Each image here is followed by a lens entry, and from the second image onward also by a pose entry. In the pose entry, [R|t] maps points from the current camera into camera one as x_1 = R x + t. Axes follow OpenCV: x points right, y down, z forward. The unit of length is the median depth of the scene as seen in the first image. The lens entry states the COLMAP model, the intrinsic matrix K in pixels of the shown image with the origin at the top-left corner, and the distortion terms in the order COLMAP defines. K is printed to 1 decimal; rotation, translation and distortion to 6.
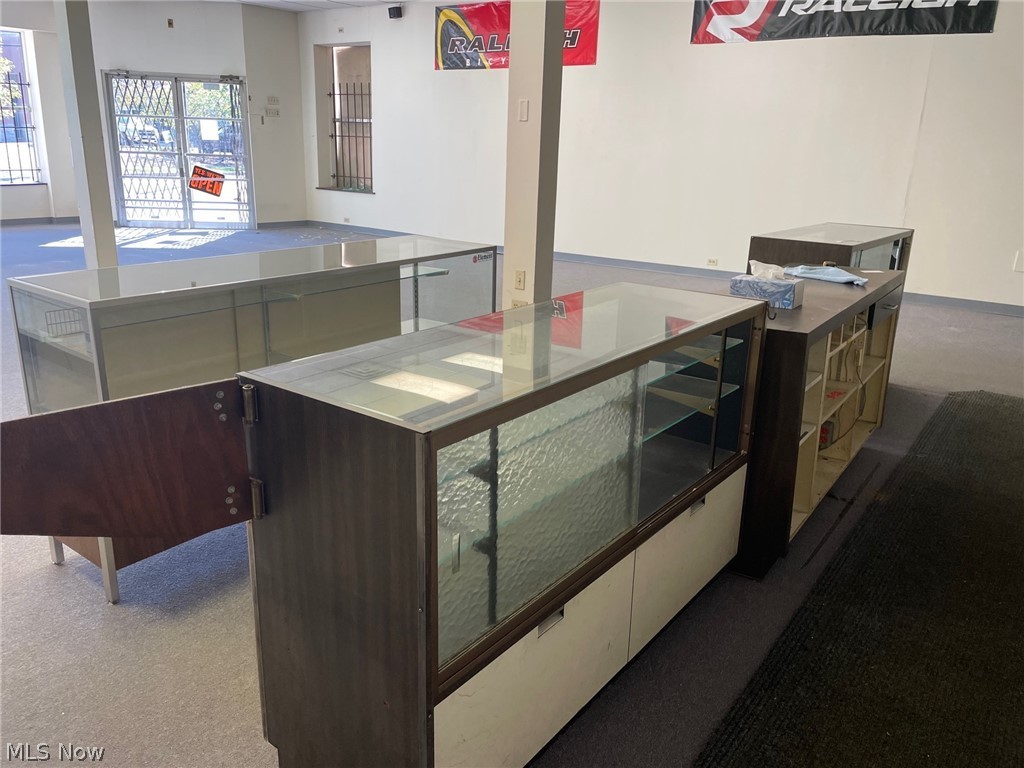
lens RADIAL K [[778.2, 0, 514.1], [0, 778.2, 382.6], [0, 0, 1]] dist [0.001516, -0.002079]
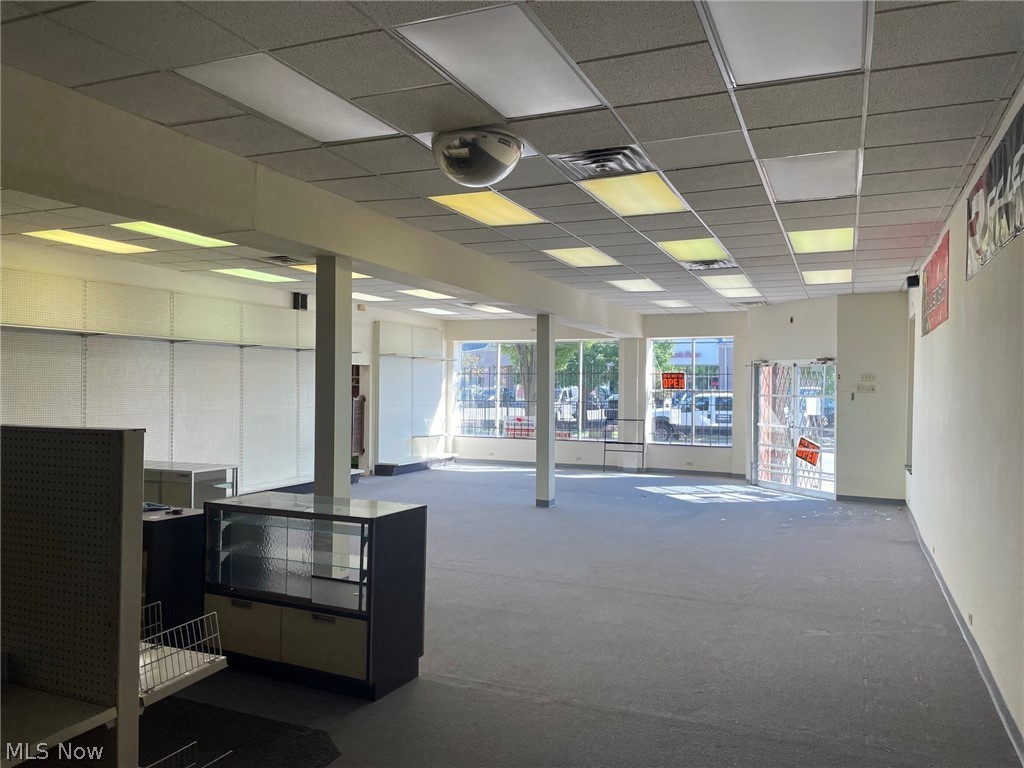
lens RADIAL K [[778.2, 0, 513.1], [0, 778.2, 387.0], [0, 0, 1]] dist [0.001516, -0.002079]
pose [[0.231437, -0.029302, -0.972409, 0.560177], [-0.290365, 0.951906, -0.097792, -0.120424], [0.928507, 0.304986, 0.211798, 0.366581]]
